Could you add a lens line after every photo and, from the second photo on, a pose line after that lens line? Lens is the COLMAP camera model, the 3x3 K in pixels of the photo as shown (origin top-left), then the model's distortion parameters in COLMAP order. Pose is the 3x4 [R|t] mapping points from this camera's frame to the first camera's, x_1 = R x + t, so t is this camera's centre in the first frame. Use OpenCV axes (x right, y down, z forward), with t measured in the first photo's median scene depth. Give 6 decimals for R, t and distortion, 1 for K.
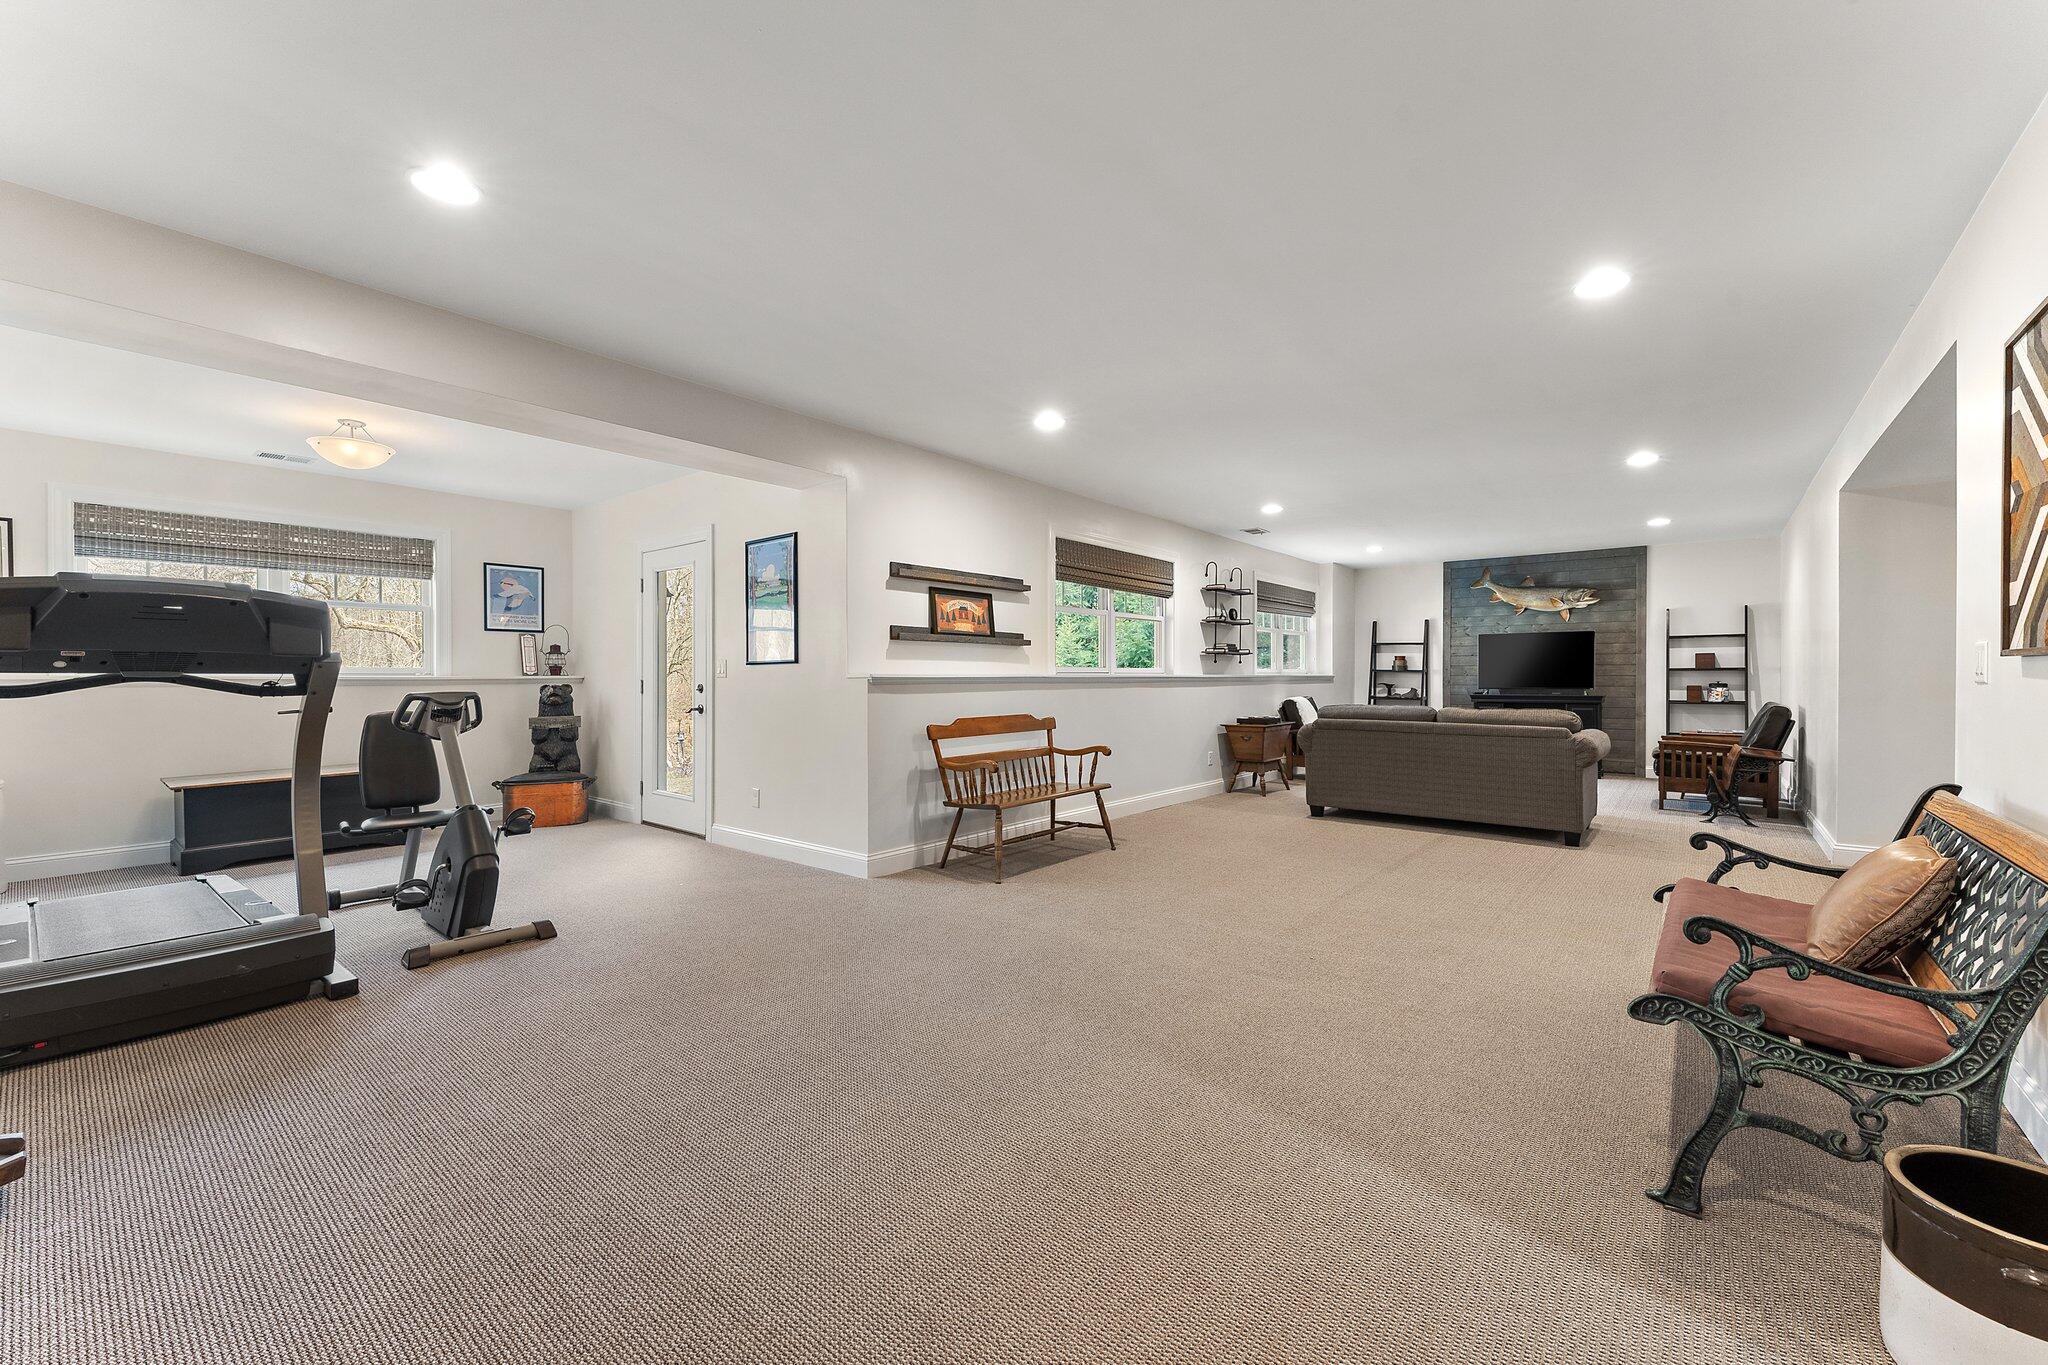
lens RADIAL K [[820.0, 0, 1020.6], [0, 820.0, 679.5], [0, 0, 1]] dist [-0.006151, 0.001155]
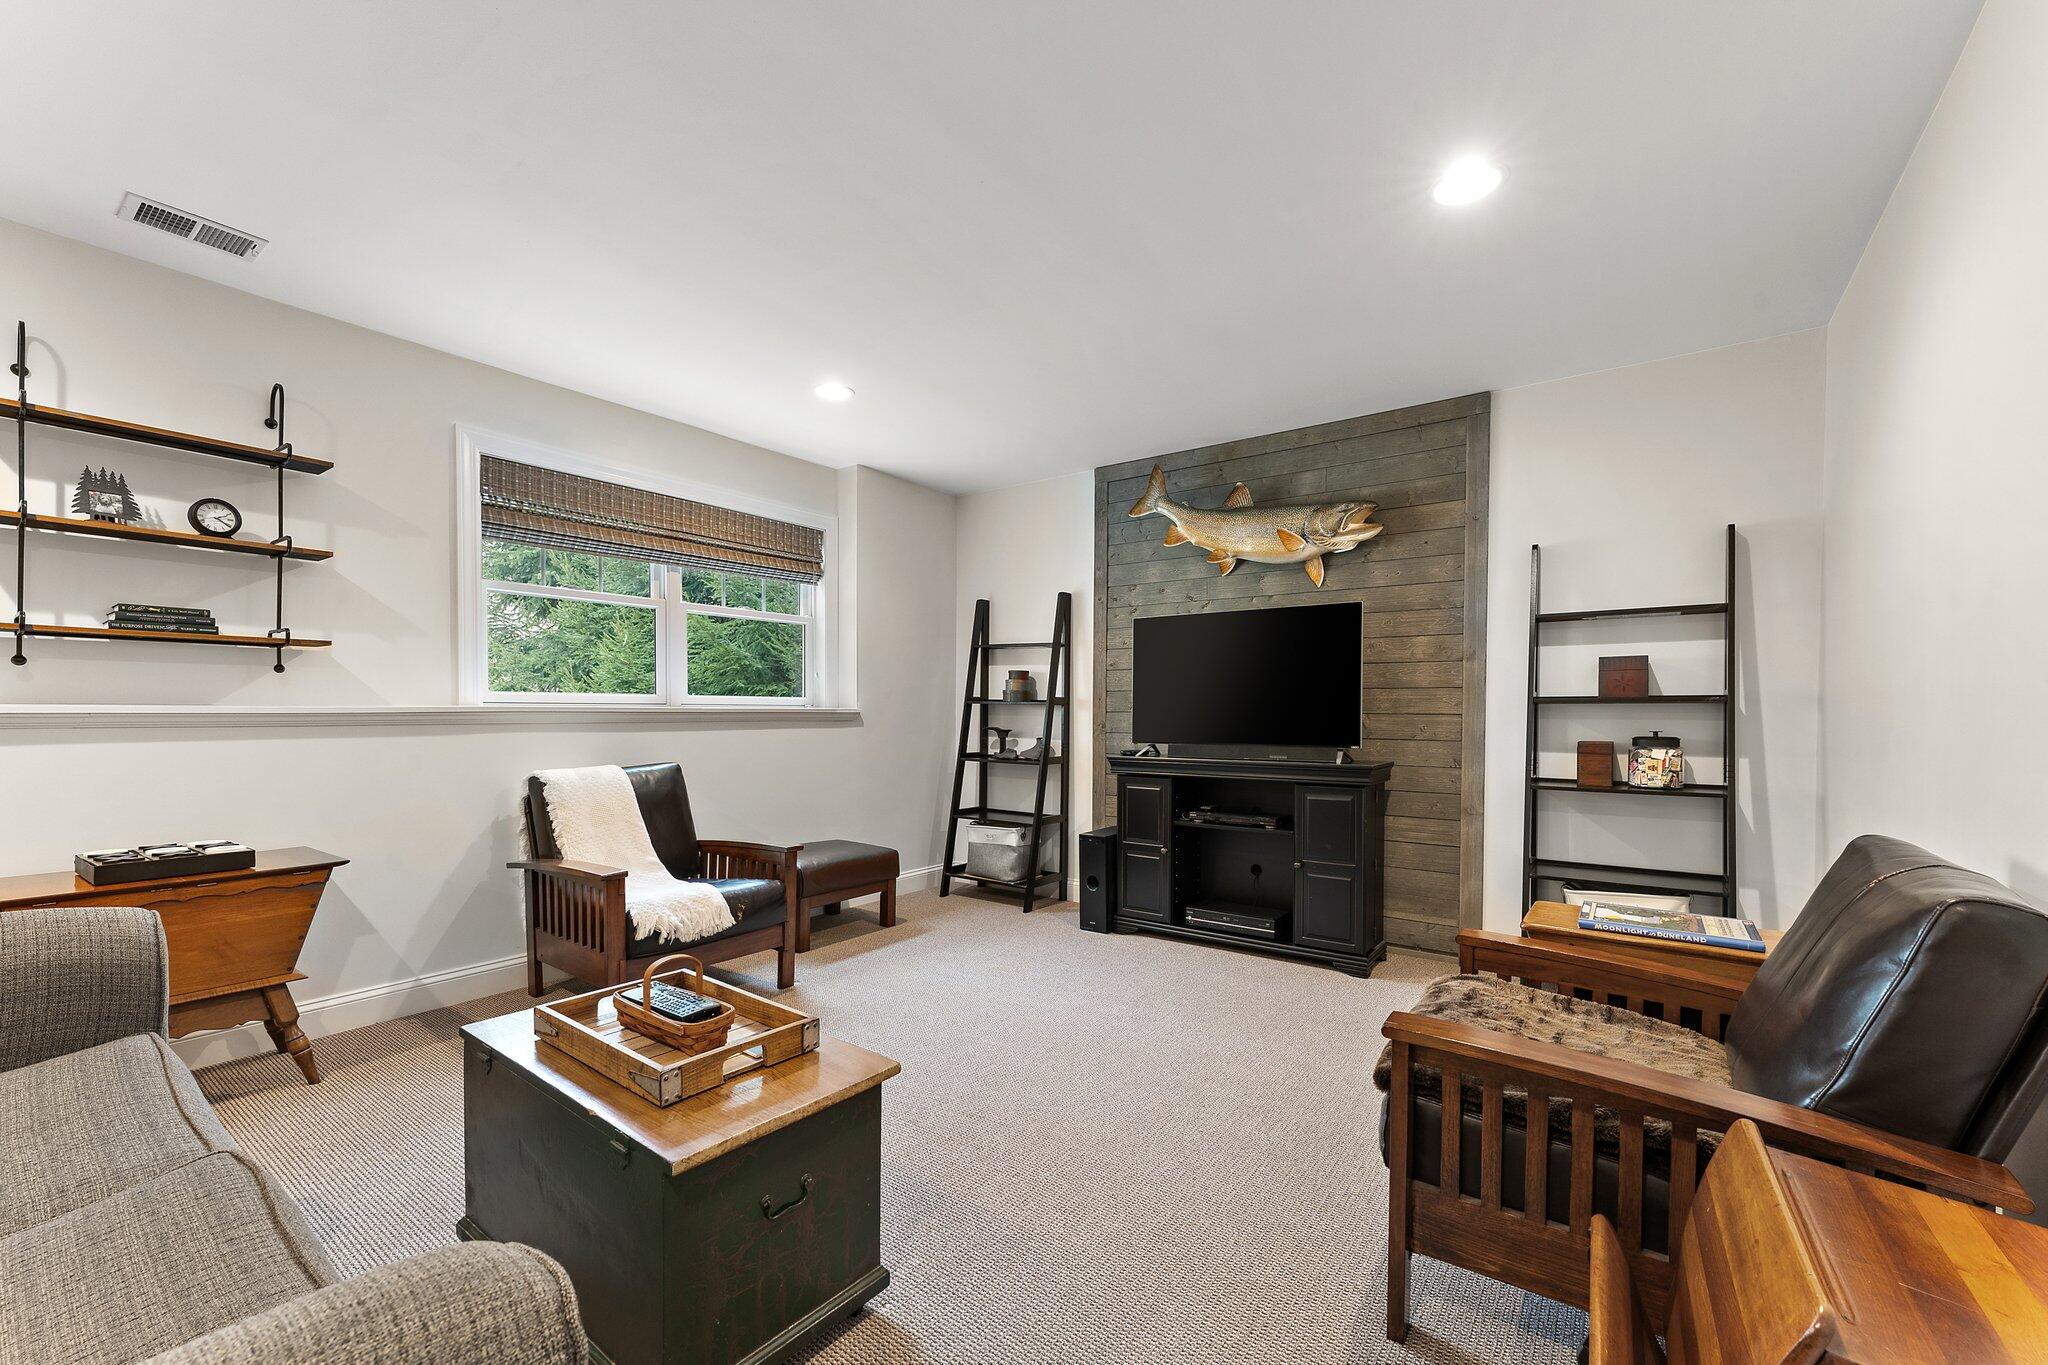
lens RADIAL K [[820.0, 0, 1035.0], [0, 820.0, 721.6], [0, 0, 1]] dist [-0.006151, 0.001155]
pose [[0.998478, 0.003944, 0.055016, 0.515595], [-0.004615, 0.999916, 0.012076, -0.005235], [-0.054964, -0.012312, 0.998412, 0.602247]]
